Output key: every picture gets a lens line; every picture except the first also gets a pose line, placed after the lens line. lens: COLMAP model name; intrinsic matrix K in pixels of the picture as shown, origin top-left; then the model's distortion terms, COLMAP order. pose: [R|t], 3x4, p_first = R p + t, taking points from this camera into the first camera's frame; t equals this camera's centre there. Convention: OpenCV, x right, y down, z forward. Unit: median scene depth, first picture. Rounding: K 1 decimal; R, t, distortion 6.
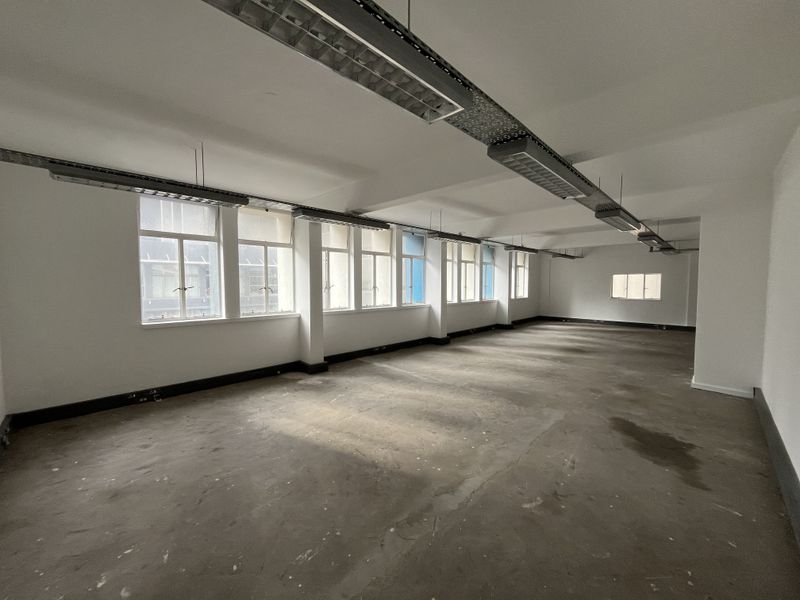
lens RADIAL K [[325.4, 0, 399.2], [0, 325.4, 298.6], [0, 0, 1]] dist [-0.011260, 0.000624]
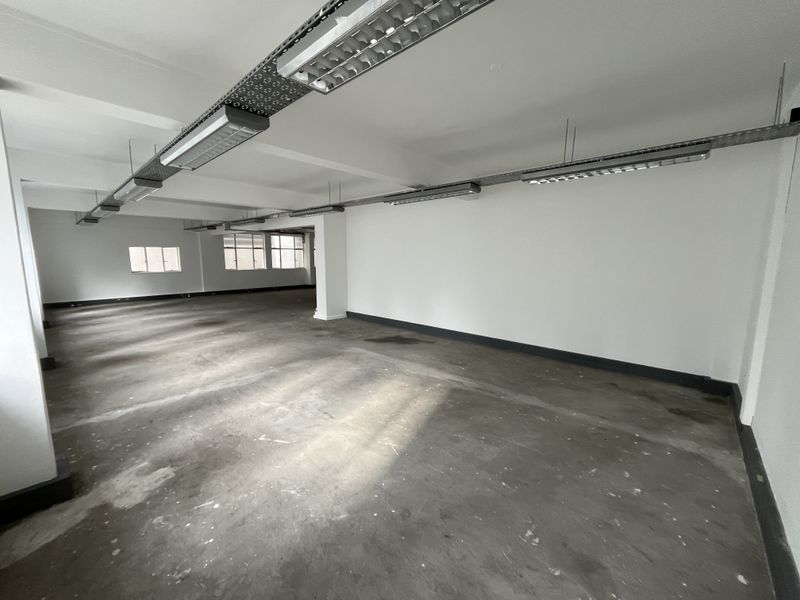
lens RADIAL K [[325.4, 0, 395.6], [0, 325.4, 300.4], [0, 0, 1]] dist [-0.011260, 0.000624]
pose [[-0.040368, -0.140413, 0.989270, -0.779536], [0.048869, 0.988614, 0.142314, -0.046662], [-0.997989, 0.054090, -0.033046, 0.742482]]
